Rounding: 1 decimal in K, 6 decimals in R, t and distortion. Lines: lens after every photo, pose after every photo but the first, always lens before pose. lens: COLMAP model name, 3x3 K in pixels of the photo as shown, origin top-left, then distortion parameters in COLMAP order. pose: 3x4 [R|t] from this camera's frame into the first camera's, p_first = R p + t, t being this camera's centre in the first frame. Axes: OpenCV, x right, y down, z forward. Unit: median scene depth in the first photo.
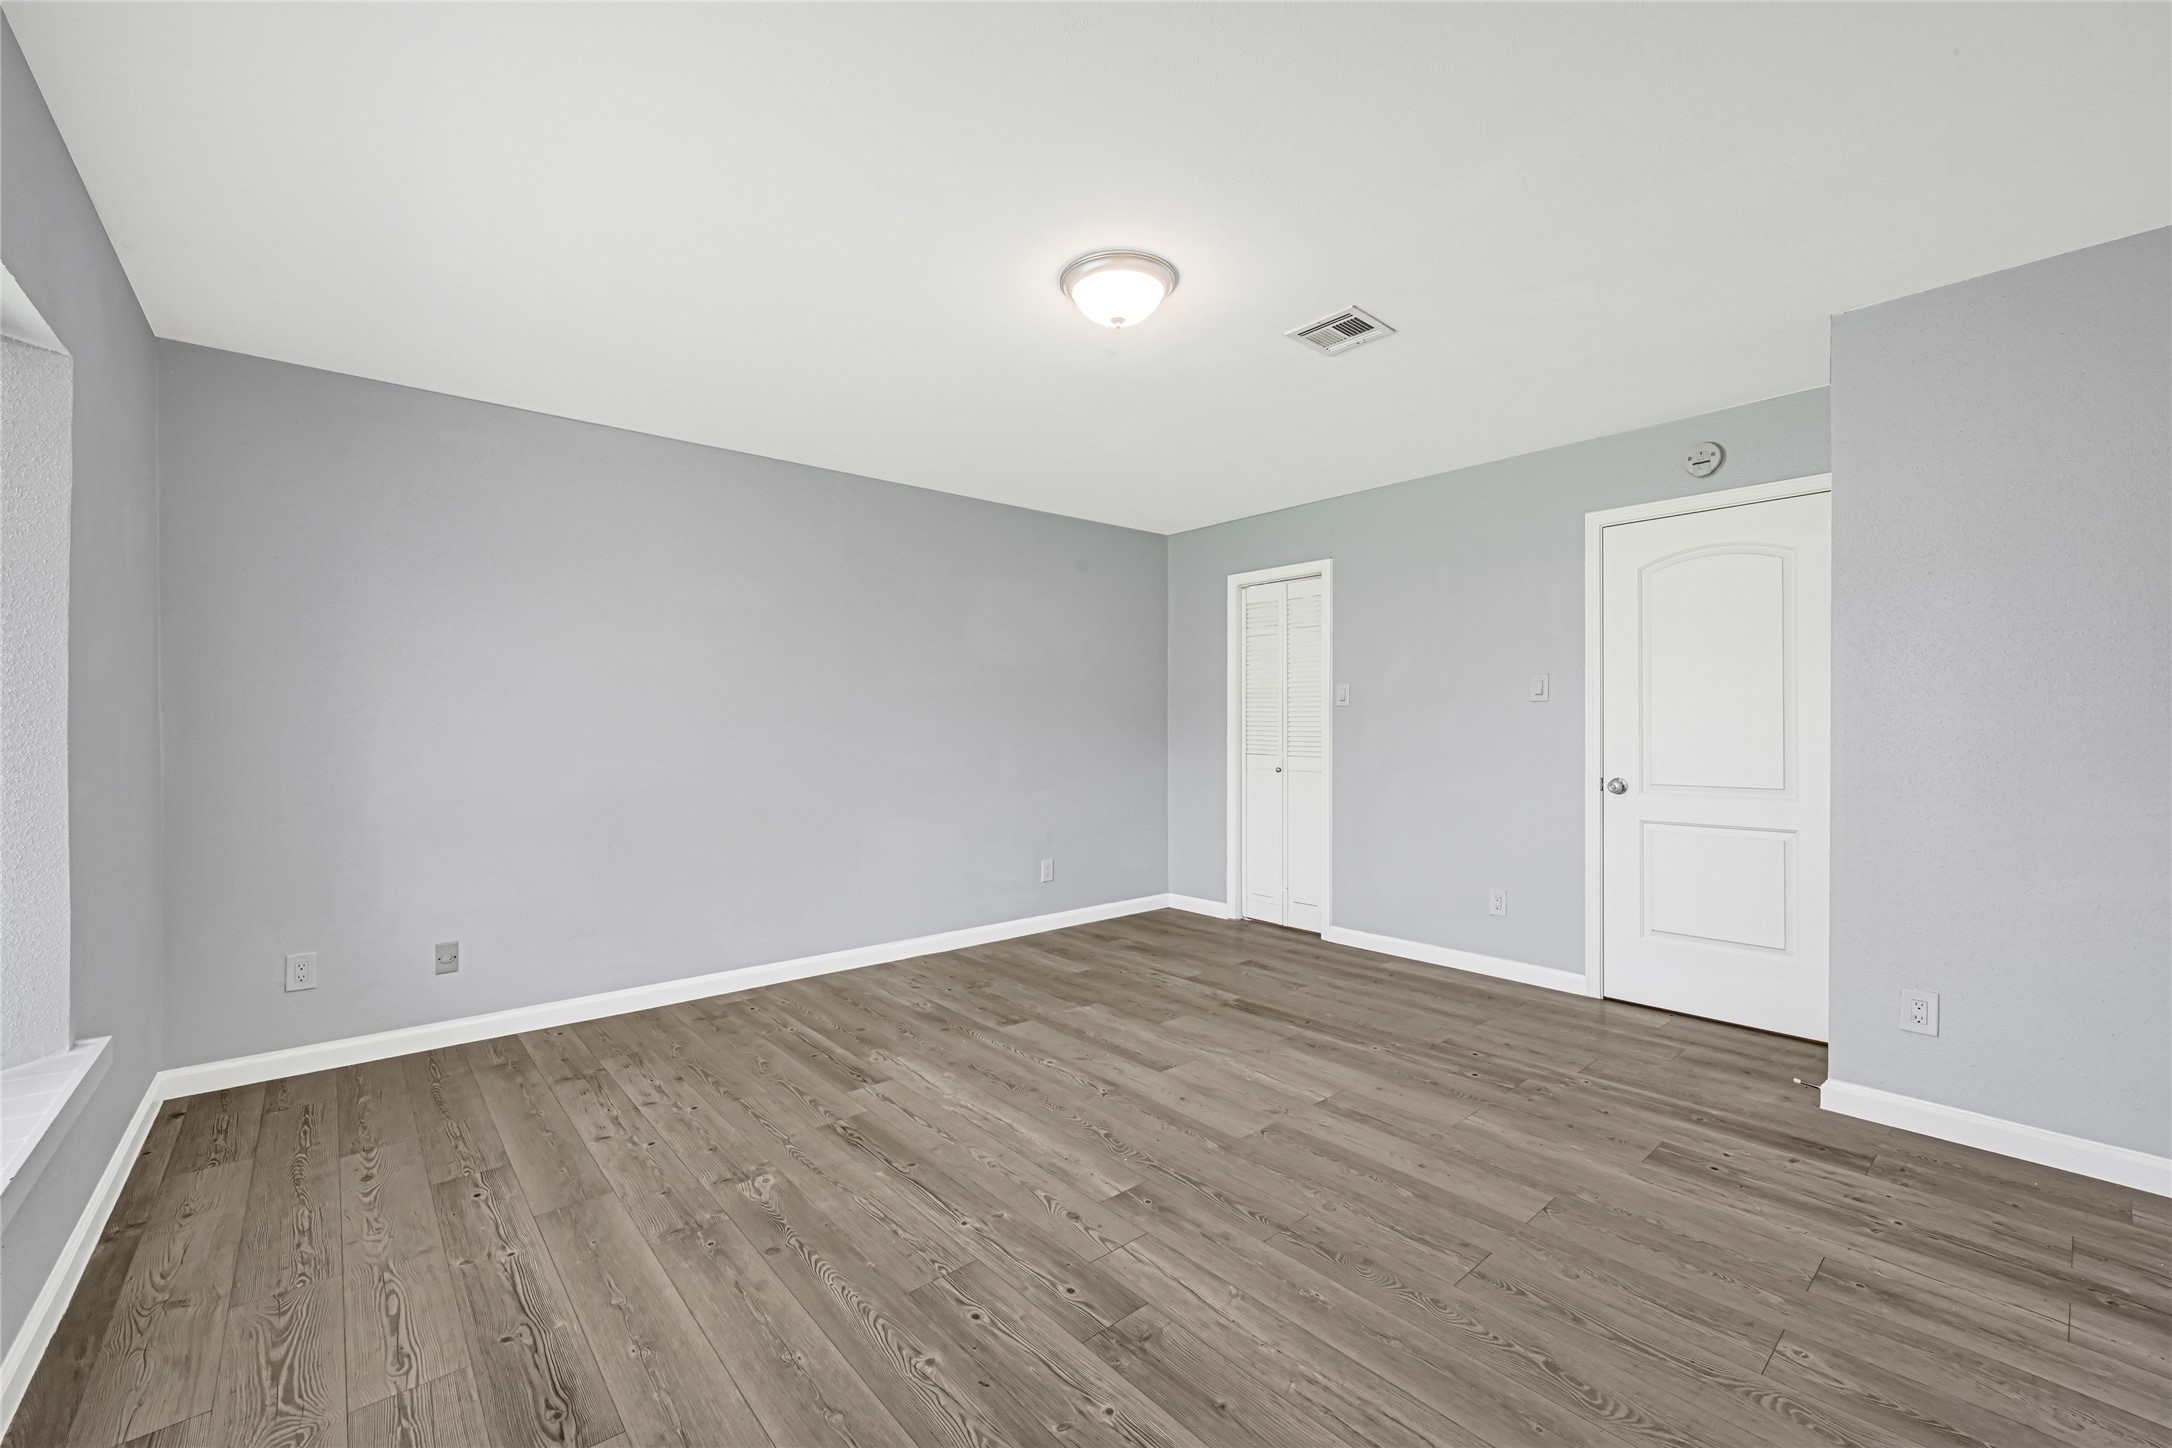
lens RADIAL K [[878.4, 0, 1093.4], [0, 878.4, 725.9], [0, 0, 1]] dist [-0.000473, 0.000139]
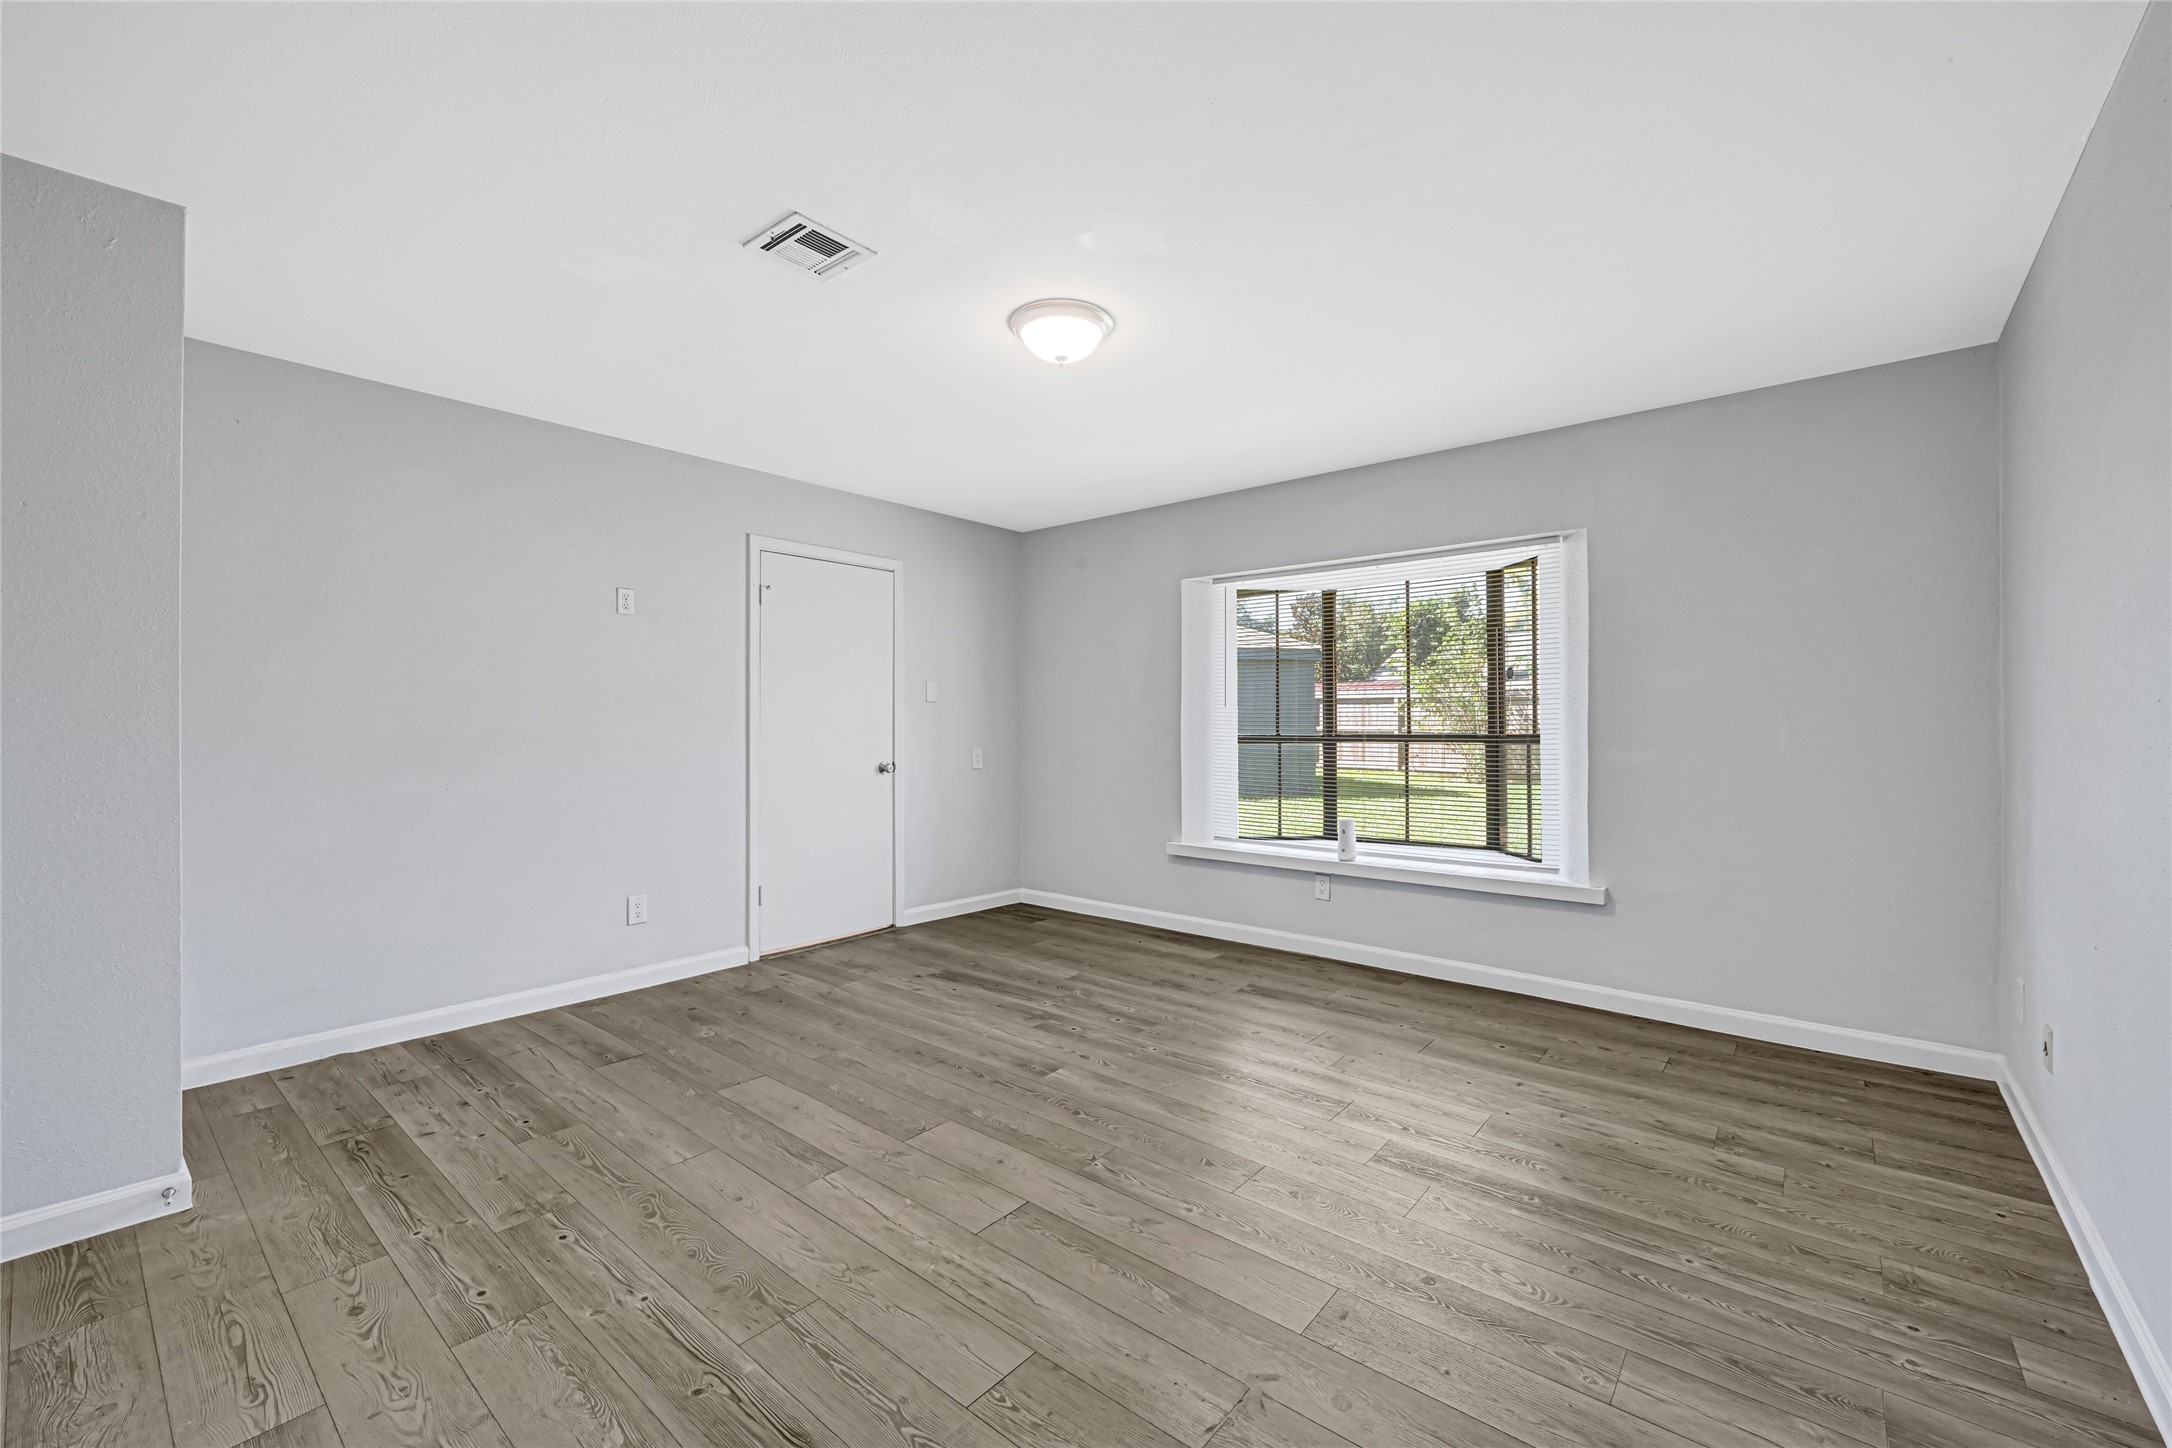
lens RADIAL K [[878.4, 0, 1093.4], [0, 878.4, 725.9], [0, 0, 1]] dist [-0.000473, 0.000139]
pose [[-0.987247, 0.005135, -0.159112, 0.165803], [0.004362, 0.999977, 0.005209, 0.001316], [0.159135, 0.004448, -0.987247, 2.102080]]
